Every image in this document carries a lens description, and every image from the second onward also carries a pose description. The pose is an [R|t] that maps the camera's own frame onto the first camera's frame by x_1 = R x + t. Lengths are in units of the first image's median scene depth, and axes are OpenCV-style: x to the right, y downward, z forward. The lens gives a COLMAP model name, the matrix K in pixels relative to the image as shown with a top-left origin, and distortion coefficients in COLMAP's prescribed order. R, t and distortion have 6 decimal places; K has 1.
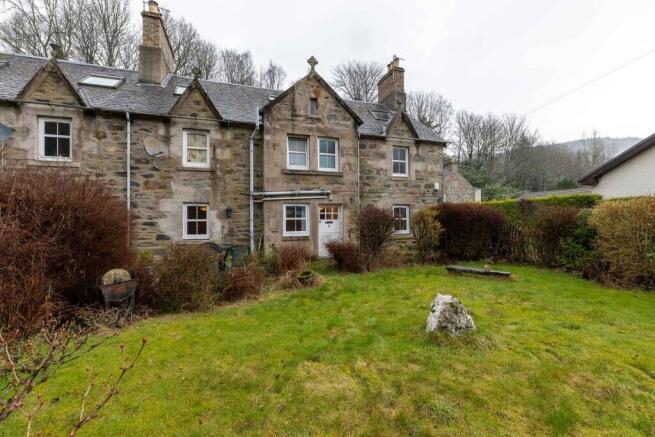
lens RADIAL K [[289.0, 0, 327.0], [0, 289.0, 218.5], [0, 0, 1]] dist [-0.002856, 0.001256]
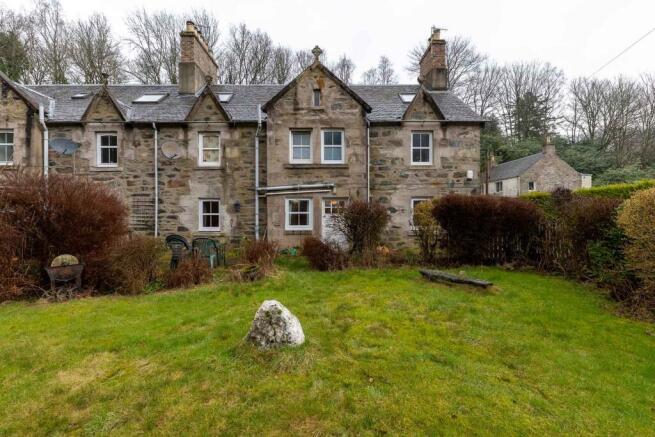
lens RADIAL K [[289.0, 0, 326.9], [0, 289.0, 217.7], [0, 0, 1]] dist [-0.002856, 0.001256]
pose [[0.950316, 0.007421, -0.311199, 0.292231], [-0.000940, 0.999780, 0.020968, -0.003703], [0.311286, -0.019634, 0.950113, 0.076635]]
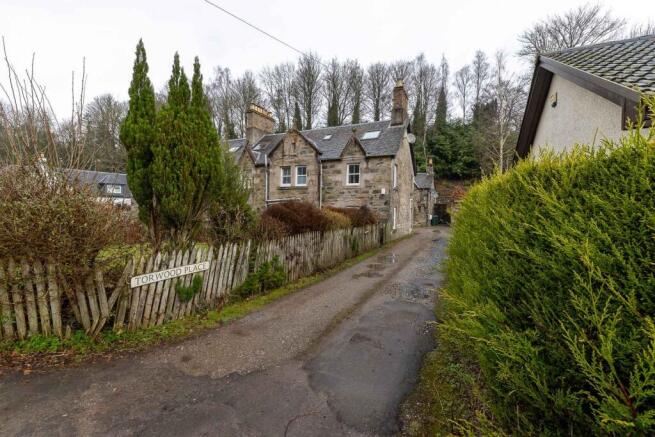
lens RADIAL K [[289.0, 0, 322.0], [0, 289.0, 215.9], [0, 0, 1]] dist [-0.002856, 0.001256]
pose [[0.696851, 0.035899, -0.716317, 1.294103], [-0.018152, 0.999309, 0.032423, -0.050801], [0.716986, -0.009592, 0.697021, -0.060259]]
